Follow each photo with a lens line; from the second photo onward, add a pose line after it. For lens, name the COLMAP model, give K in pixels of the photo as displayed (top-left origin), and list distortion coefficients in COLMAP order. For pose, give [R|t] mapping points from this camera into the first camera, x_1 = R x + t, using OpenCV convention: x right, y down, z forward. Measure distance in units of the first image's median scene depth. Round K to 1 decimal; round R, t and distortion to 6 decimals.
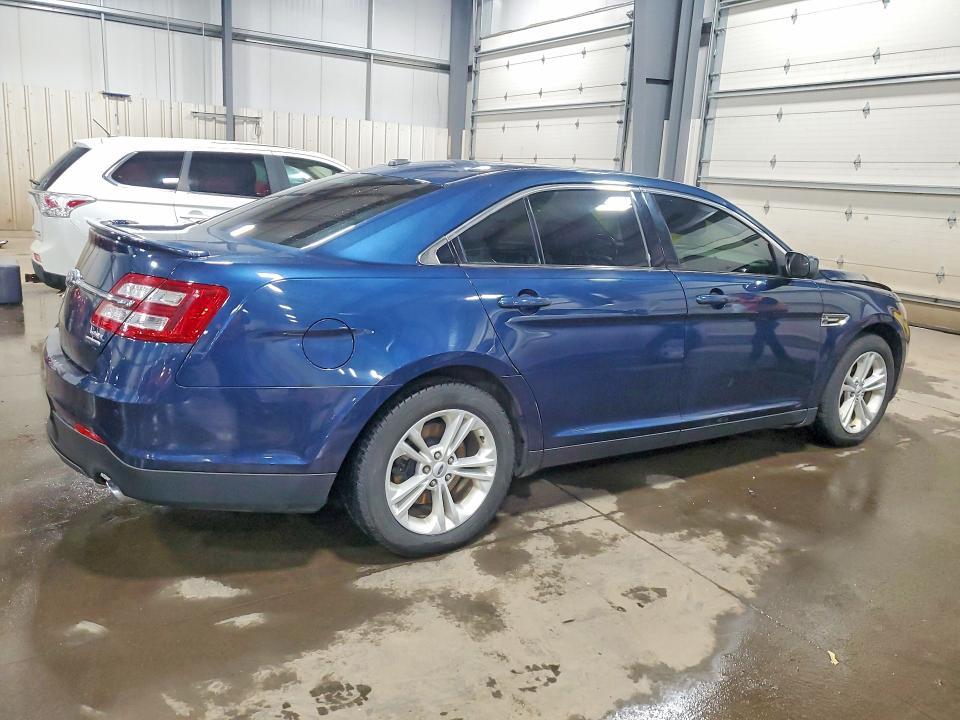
lens RADIAL K [[745.8, 0, 468.2], [0, 745.8, 360.5], [0, 0, 1]] dist [-0.005548, 0.002601]
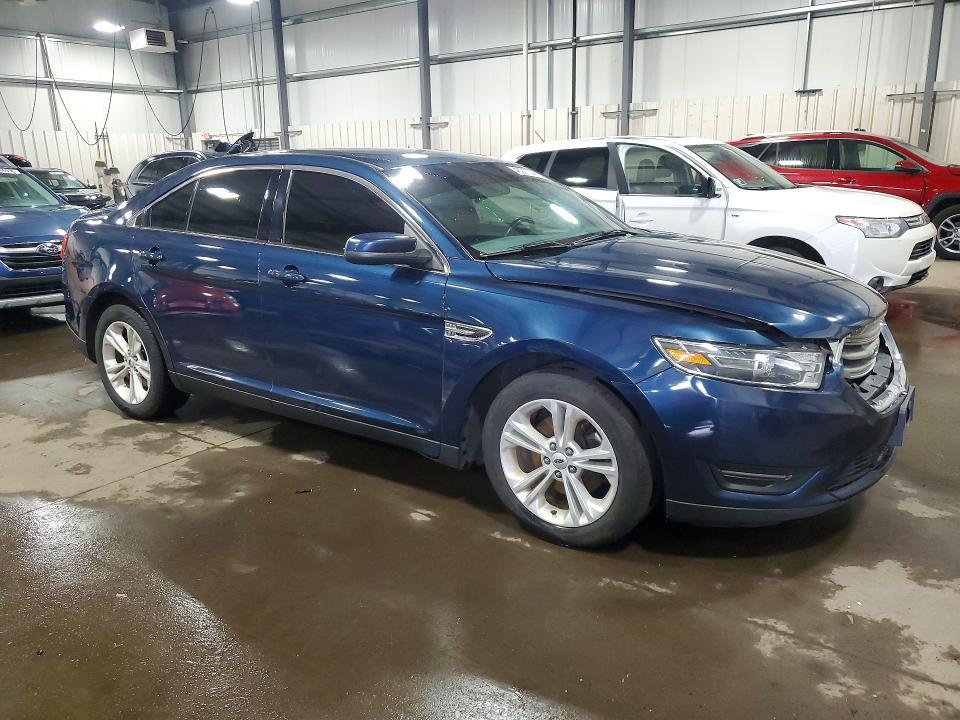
lens RADIAL K [[745.8, 0, 468.2], [0, 745.8, 360.5], [0, 0, 1]] dist [-0.005548, 0.002601]
pose [[0.368455, 0.170072, -0.913957, 1.406413], [-0.170683, 0.978787, 0.113326, -0.130762], [0.913843, 0.114242, 0.389667, 0.895698]]
